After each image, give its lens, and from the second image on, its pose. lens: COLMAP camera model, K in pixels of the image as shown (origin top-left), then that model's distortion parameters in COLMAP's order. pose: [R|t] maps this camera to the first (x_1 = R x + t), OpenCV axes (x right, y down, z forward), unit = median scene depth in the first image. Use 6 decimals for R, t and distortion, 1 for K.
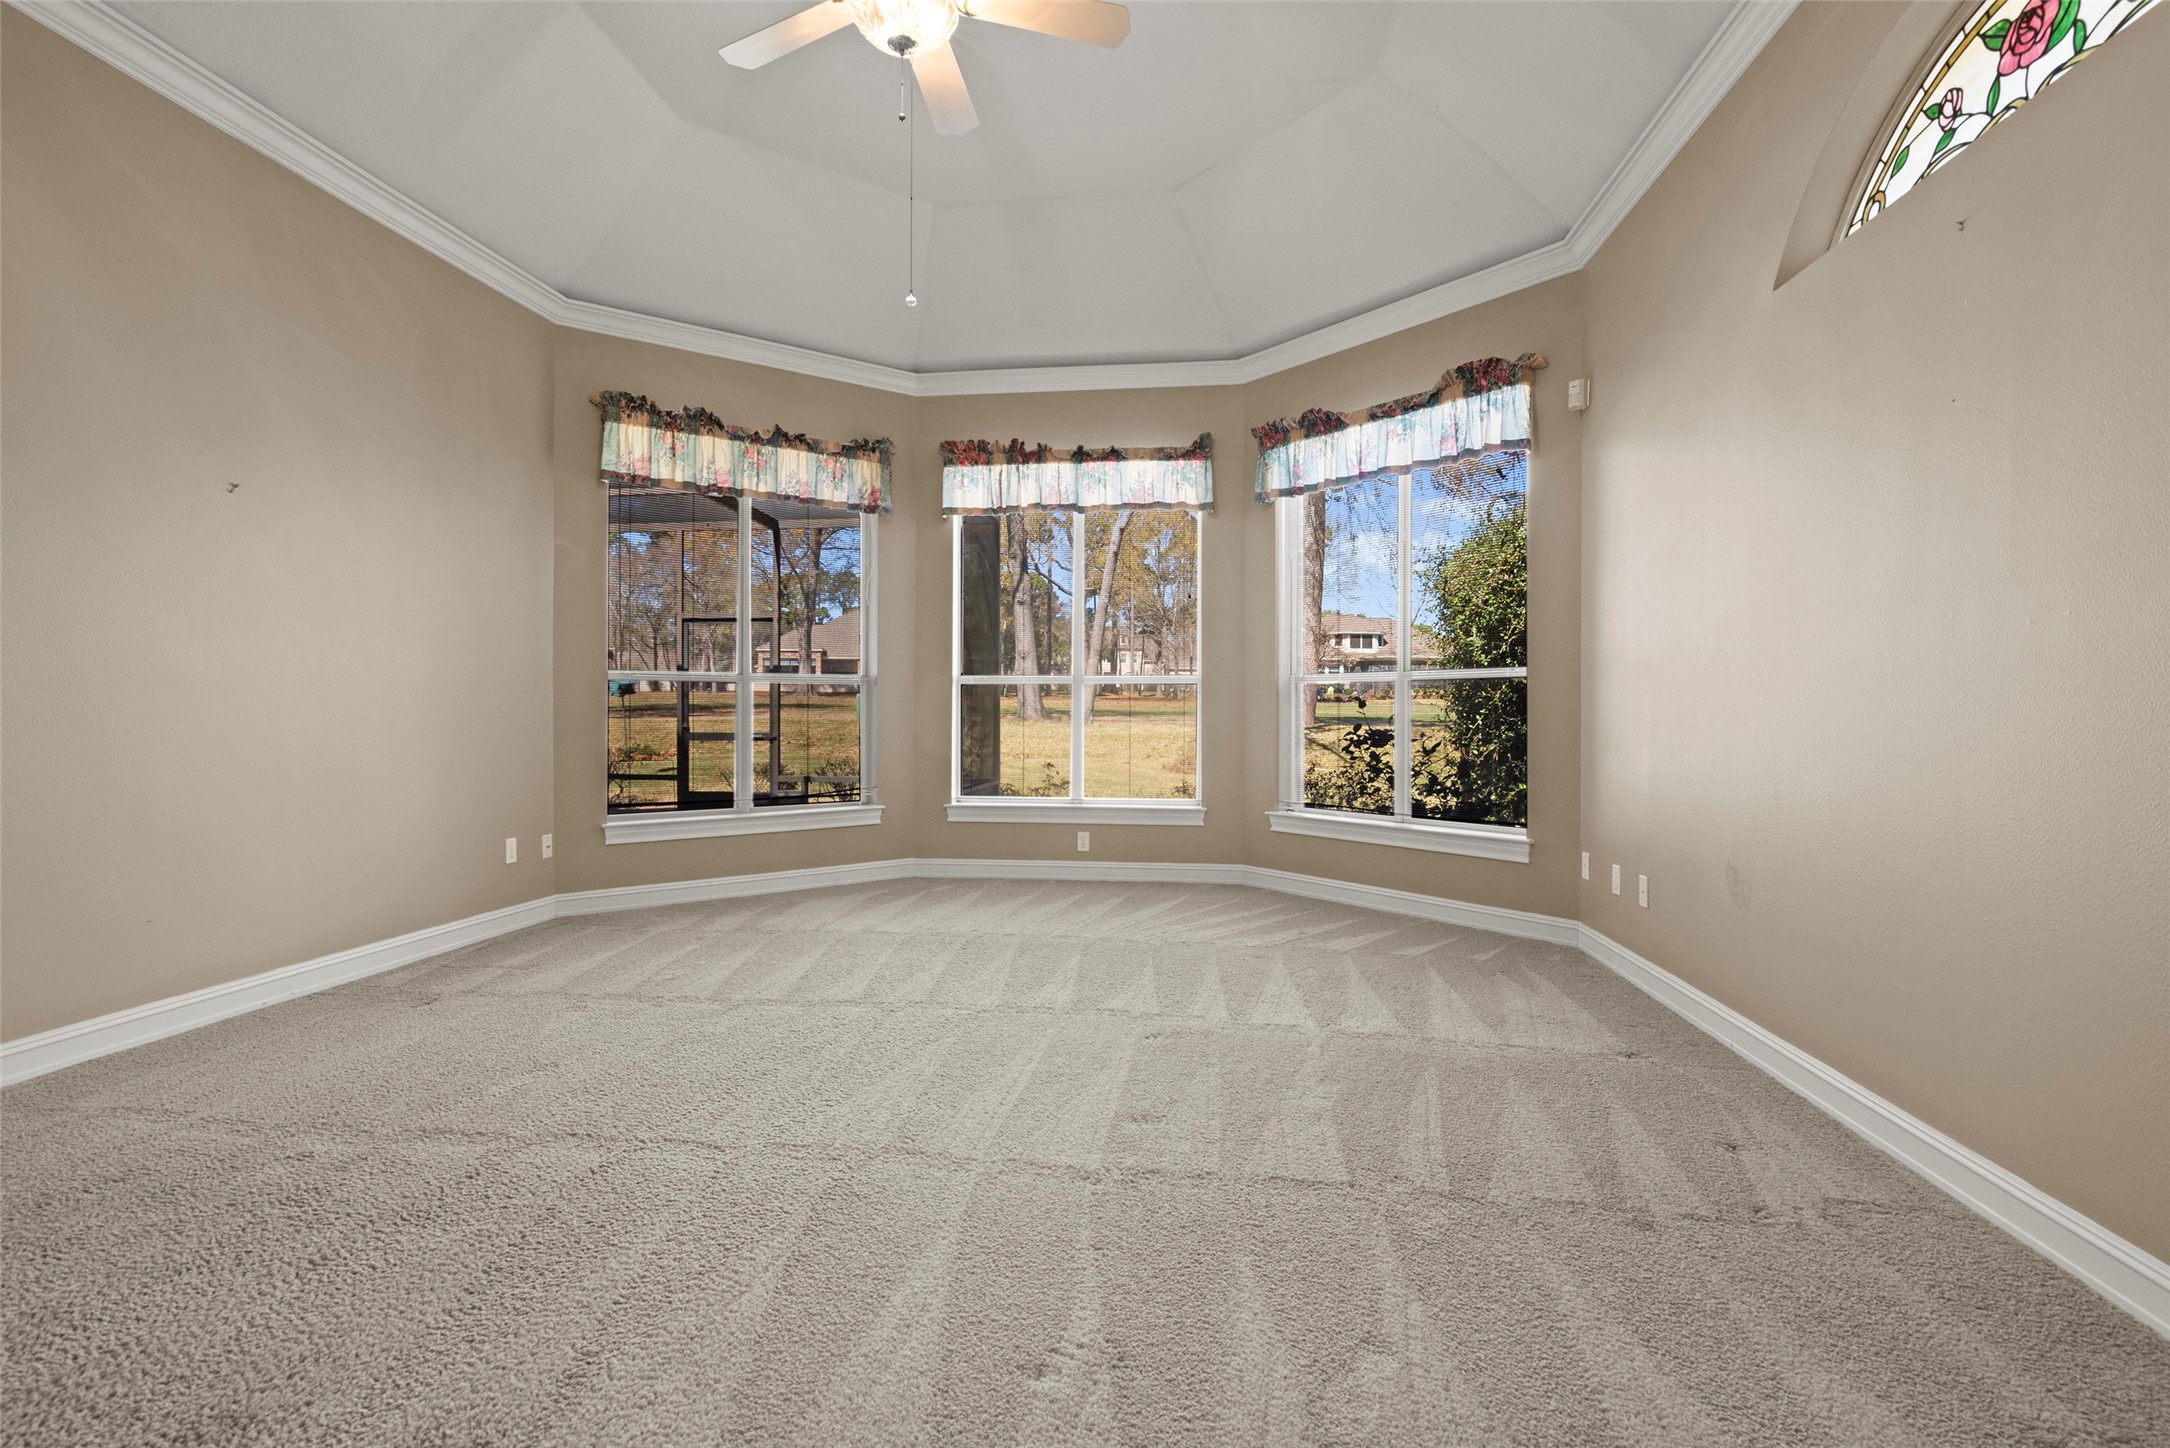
lens RADIAL K [[1011.2, 0, 1096.8], [0, 1011.2, 712.7], [0, 0, 1]] dist [-0.024647, -0.000709]
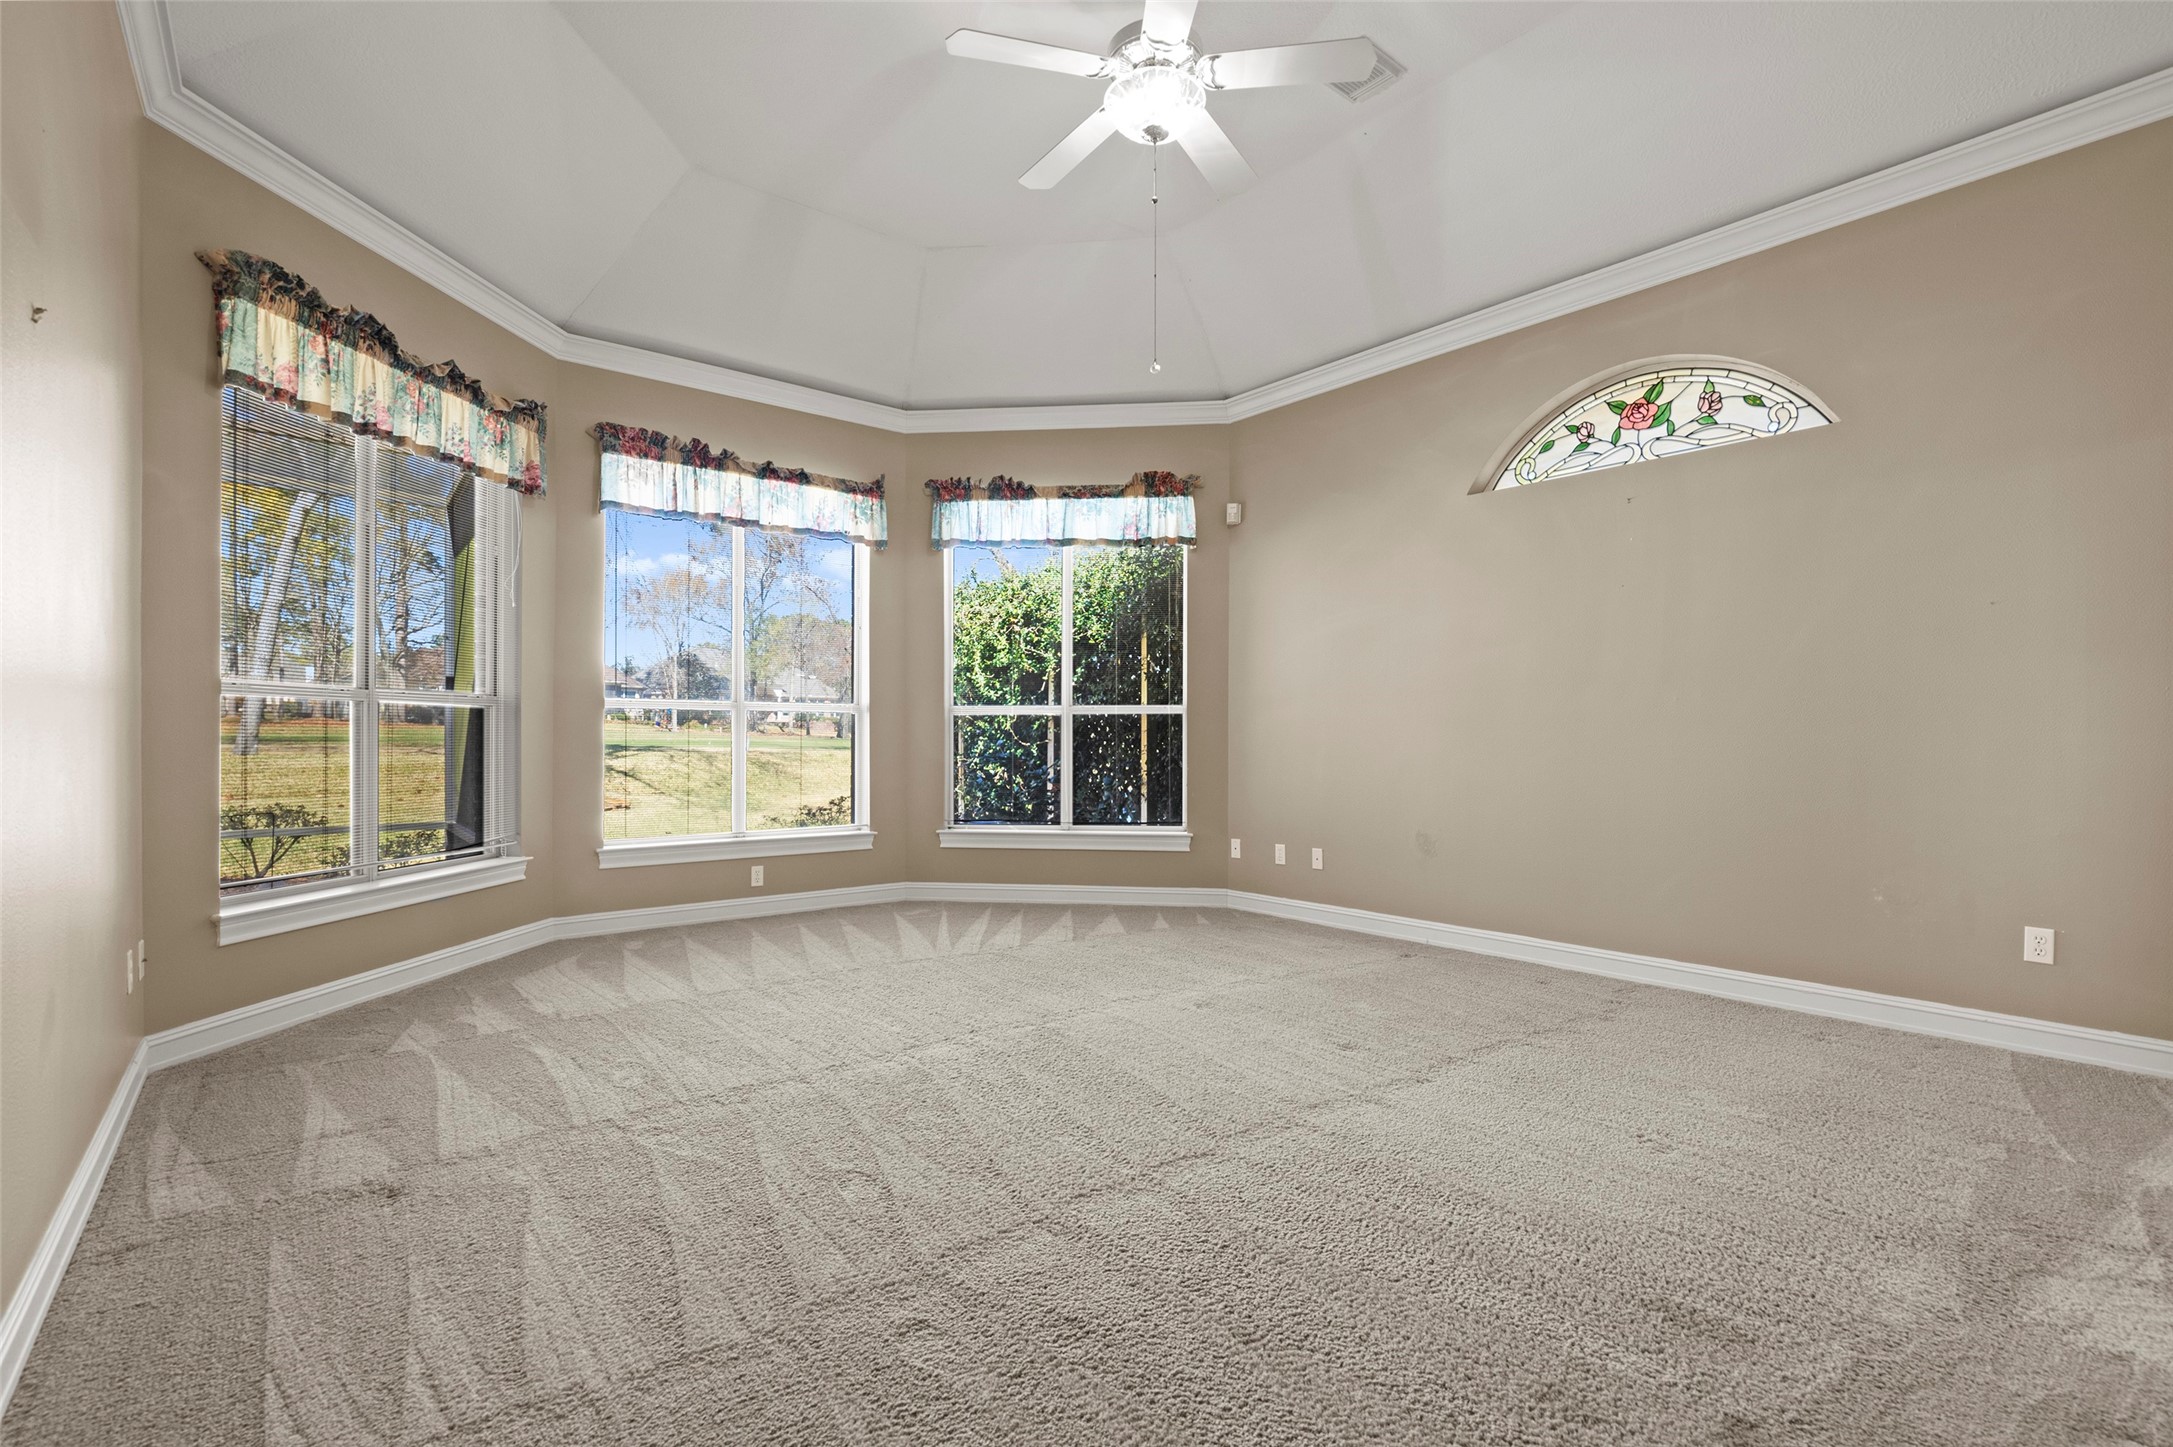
lens RADIAL K [[992.4, 0, 1079.1], [0, 992.4, 735.6], [0, 0, 1]] dist [-0.013493, -0.000085]
pose [[0.693369, 0.000569, 0.720582, -0.512116], [0.003518, 0.999985, -0.004175, 0.000229], [-0.720574, 0.005430, 0.693357, 0.145464]]
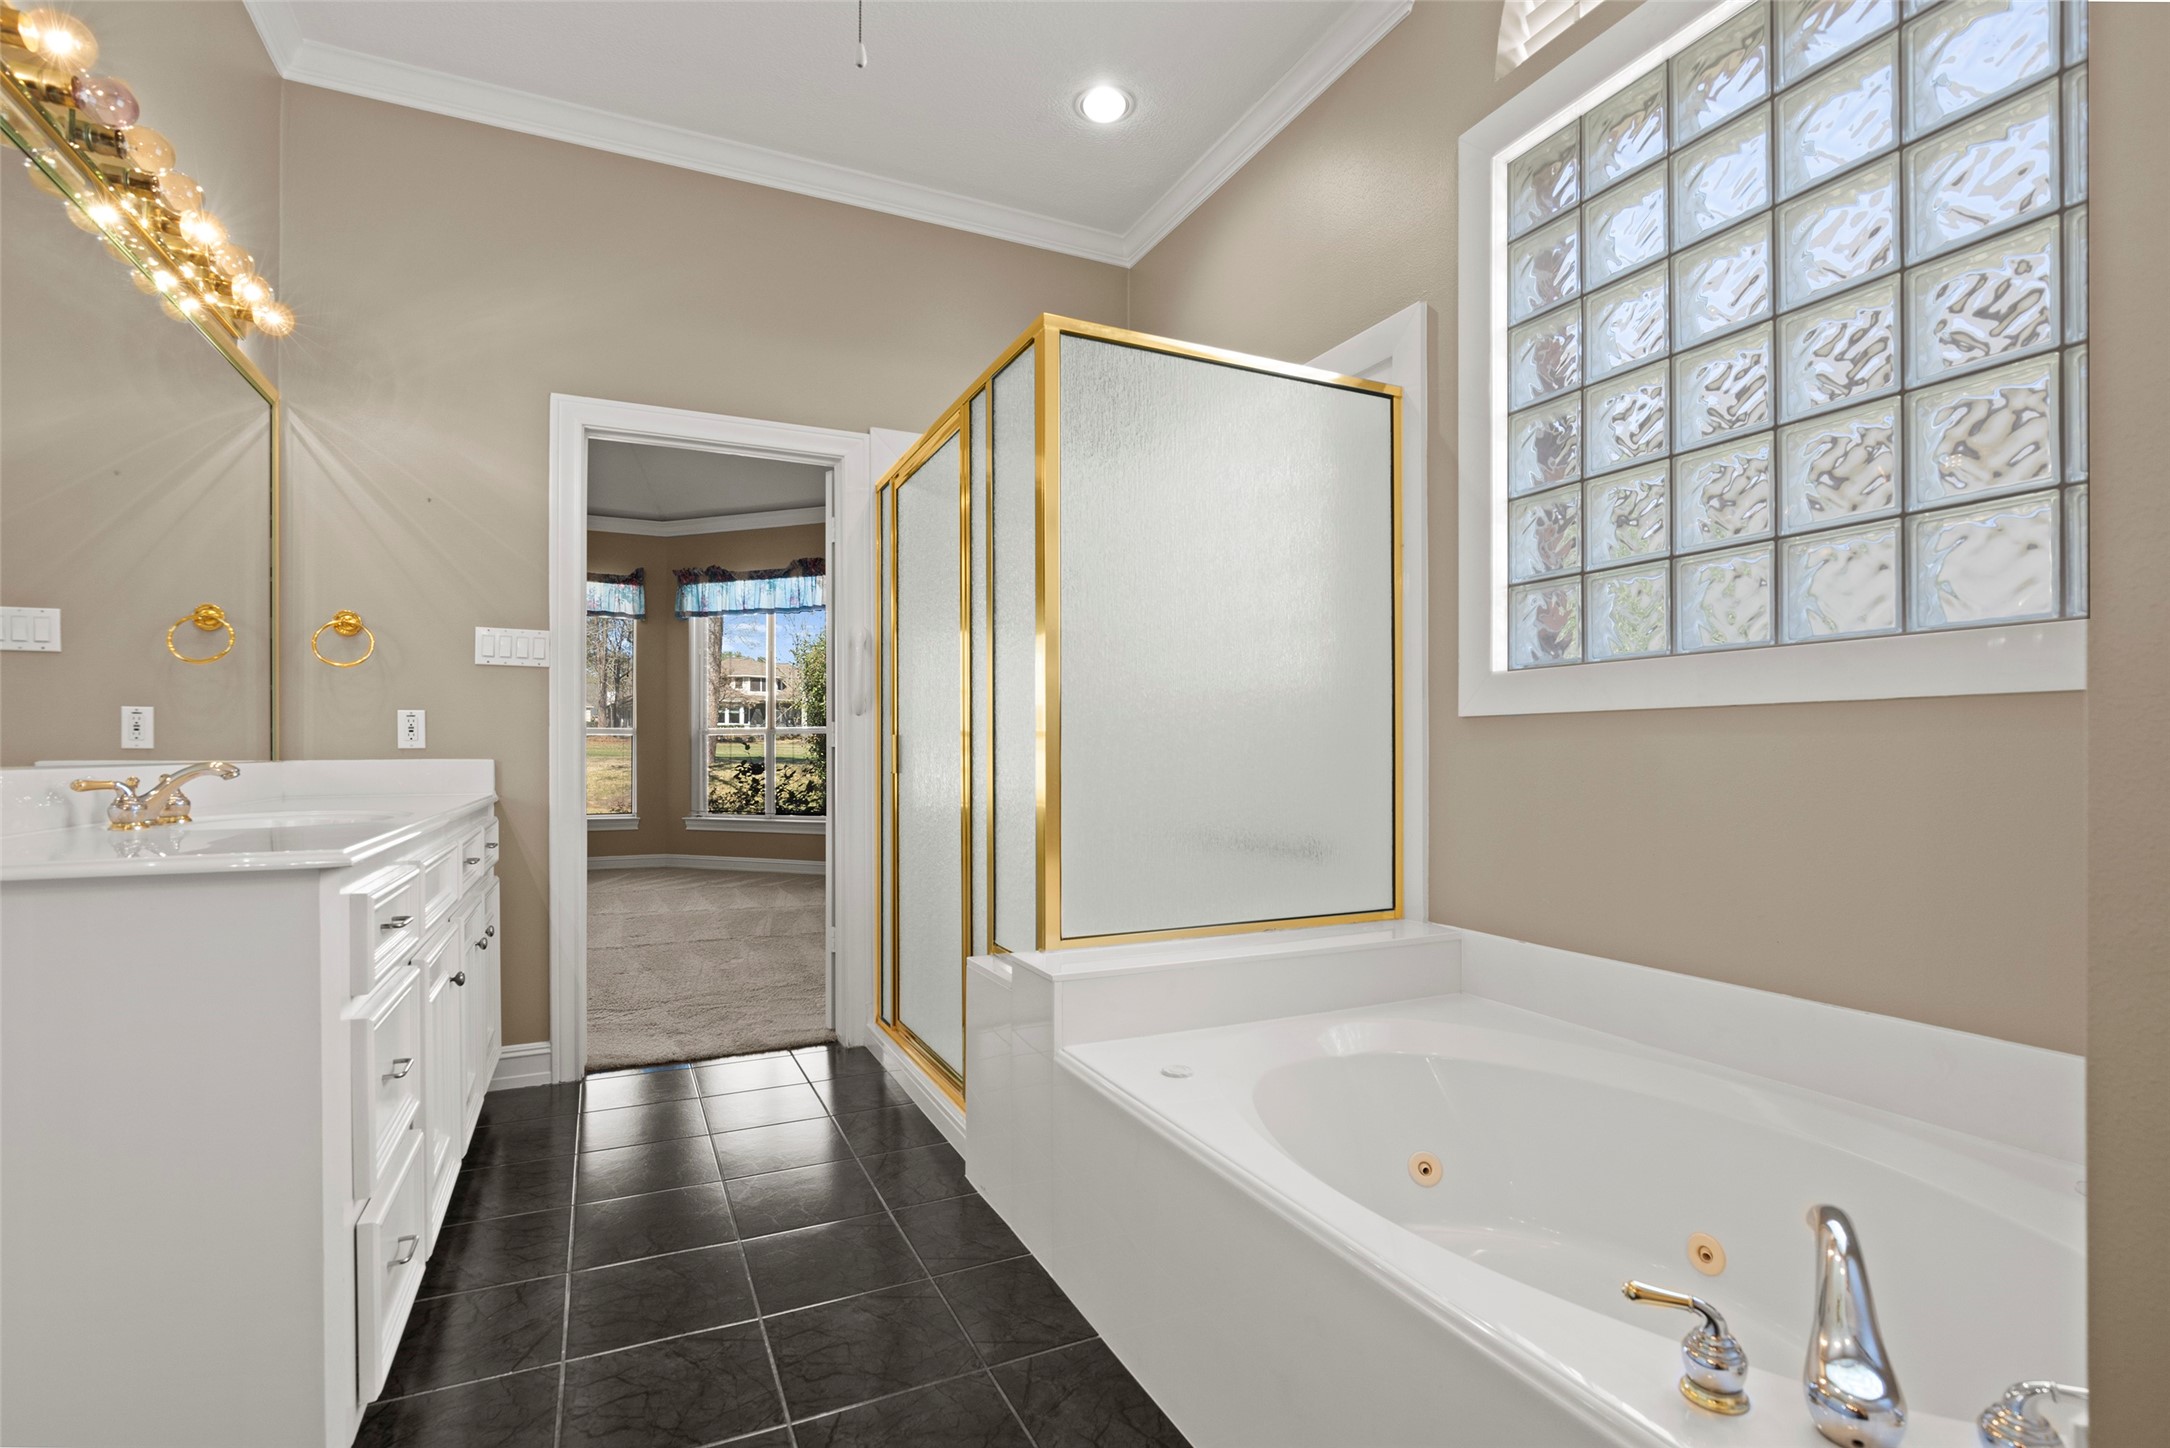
lens RADIAL K [[991.0, 0, 1077.6], [0, 991.0, 736.1], [0, 0, 1]] dist [-0.013493, -0.000085]
pose [[0.845091, 0.001729, 0.534620, -0.133119], [0.007468, 0.999859, -0.015038, 0.000209], [-0.534571, 0.016701, 0.844959, -0.612595]]
